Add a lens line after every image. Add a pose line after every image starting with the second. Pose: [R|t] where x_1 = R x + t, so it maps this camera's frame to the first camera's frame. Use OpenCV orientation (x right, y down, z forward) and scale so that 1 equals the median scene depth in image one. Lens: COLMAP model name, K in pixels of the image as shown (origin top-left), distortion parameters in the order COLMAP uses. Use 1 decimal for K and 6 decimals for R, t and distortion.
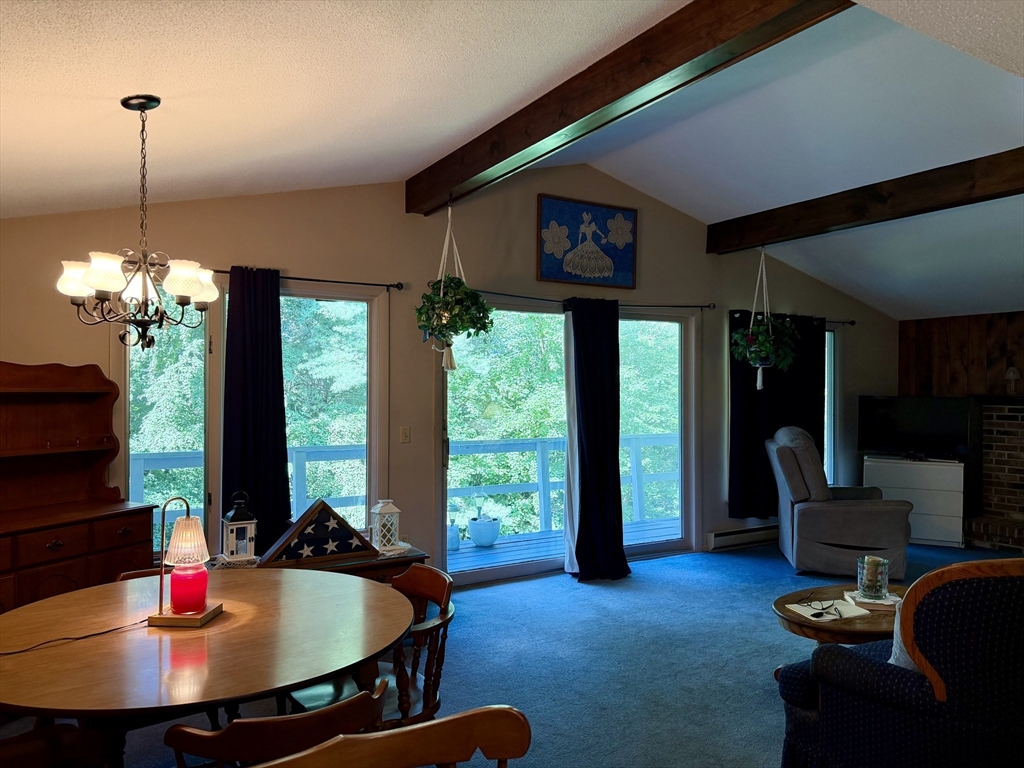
lens RADIAL K [[711.1, 0, 518.0], [0, 711.1, 398.2], [0, 0, 1]] dist [0.062025, -0.083319]
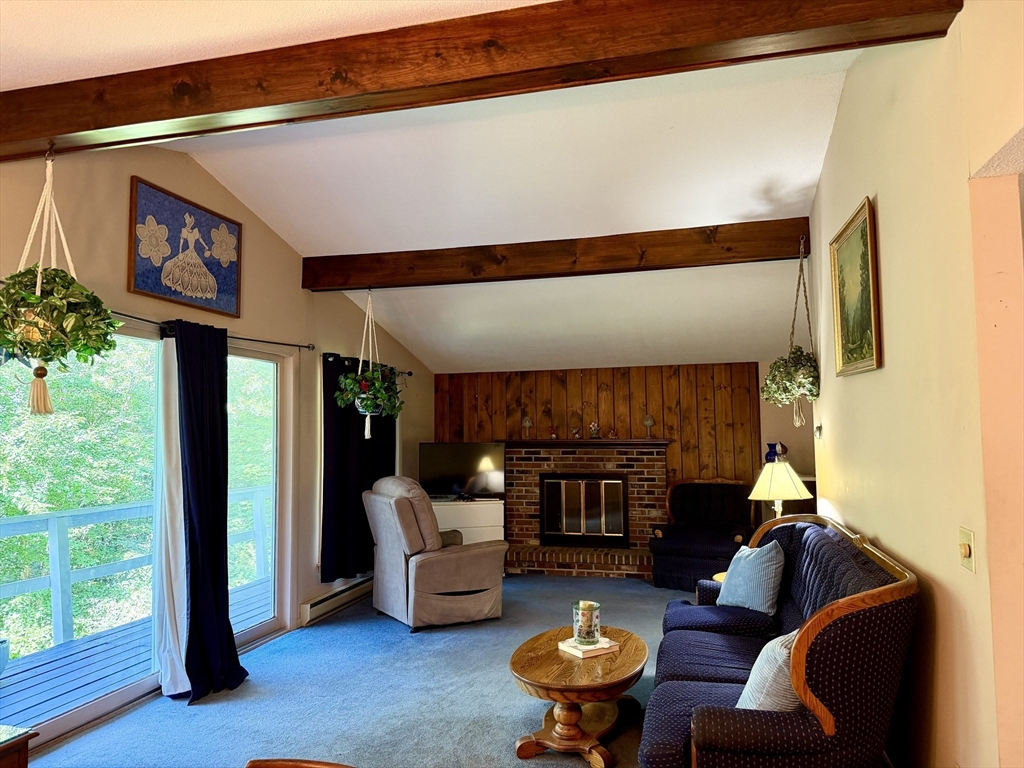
lens RADIAL K [[711.1, 0, 511.1], [0, 711.1, 392.1], [0, 0, 1]] dist [0.062025, -0.083319]
pose [[0.720805, 0.031946, 0.692401, -0.188978], [0.020183, 0.997546, -0.067036, -0.006631], [-0.692844, 0.062295, 0.718392, 0.207142]]
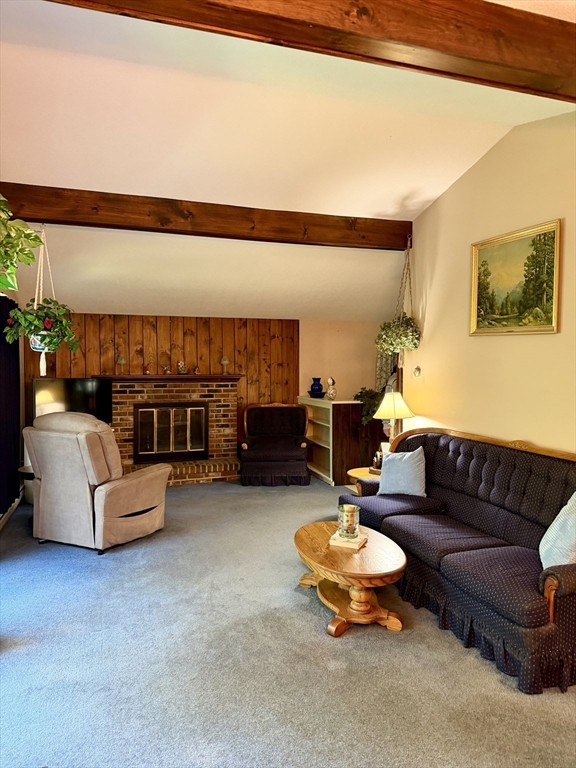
lens RADIAL K [[533.3, 0, 293.2], [0, 533.3, 385.4], [0, 0, 1]] dist [0.062025, -0.083319]
pose [[0.226520, -0.036992, 0.973304, -0.297820], [0.013061, 0.999304, 0.034940, -0.020916], [-0.973919, 0.004798, 0.226845, 0.558946]]
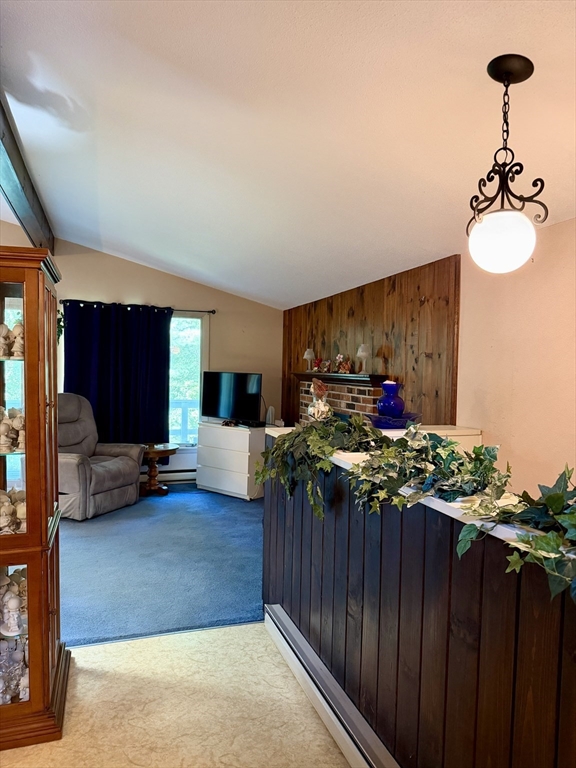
lens RADIAL K [[533.3, 0, 289.6], [0, 533.3, 386.7], [0, 0, 1]] dist [0.062025, -0.083319]
pose [[0.969867, 0.017399, -0.243014, 1.073323], [-0.011470, 0.999602, 0.025788, -0.003948], [0.243366, -0.022223, 0.969680, 0.197638]]
